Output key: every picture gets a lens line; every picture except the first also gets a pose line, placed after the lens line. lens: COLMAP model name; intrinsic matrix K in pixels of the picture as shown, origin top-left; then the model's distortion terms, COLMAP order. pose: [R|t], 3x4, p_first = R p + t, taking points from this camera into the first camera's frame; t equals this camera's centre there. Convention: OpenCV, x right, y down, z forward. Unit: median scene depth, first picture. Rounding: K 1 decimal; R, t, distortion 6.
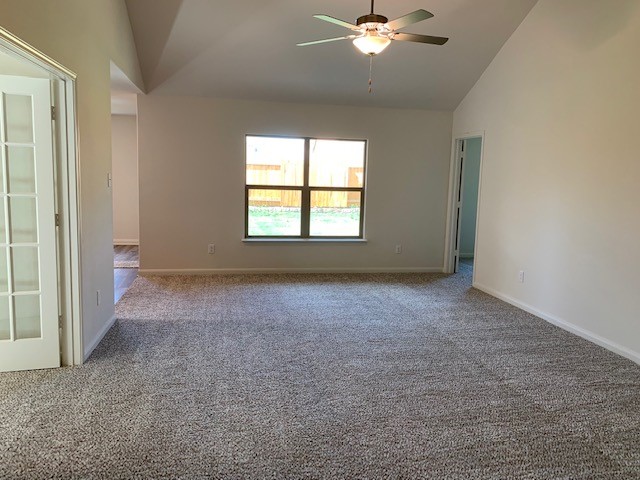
lens RADIAL K [[493.9, 0, 319.3], [0, 493.9, 231.0], [0, 0, 1]] dist [0.038377, -0.039992]
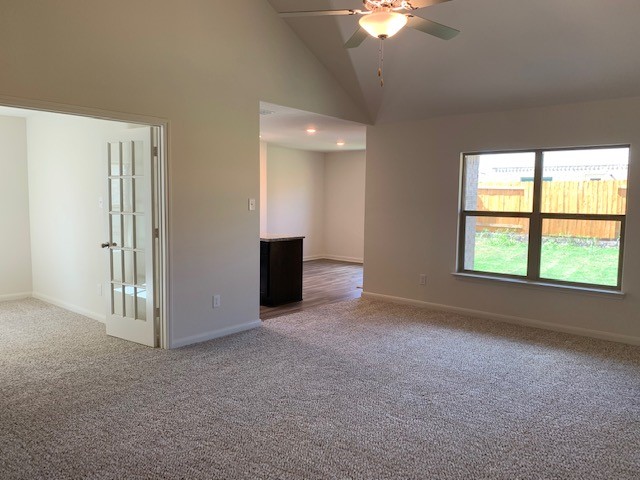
lens RADIAL K [[493.9, 0, 319.3], [0, 493.9, 231.0], [0, 0, 1]] dist [0.038377, -0.039992]
pose [[0.624176, 0.033490, -0.780566, 0.369269], [-0.085101, 0.996051, -0.025315, -0.013944], [0.776635, 0.082228, 0.624561, 0.258695]]
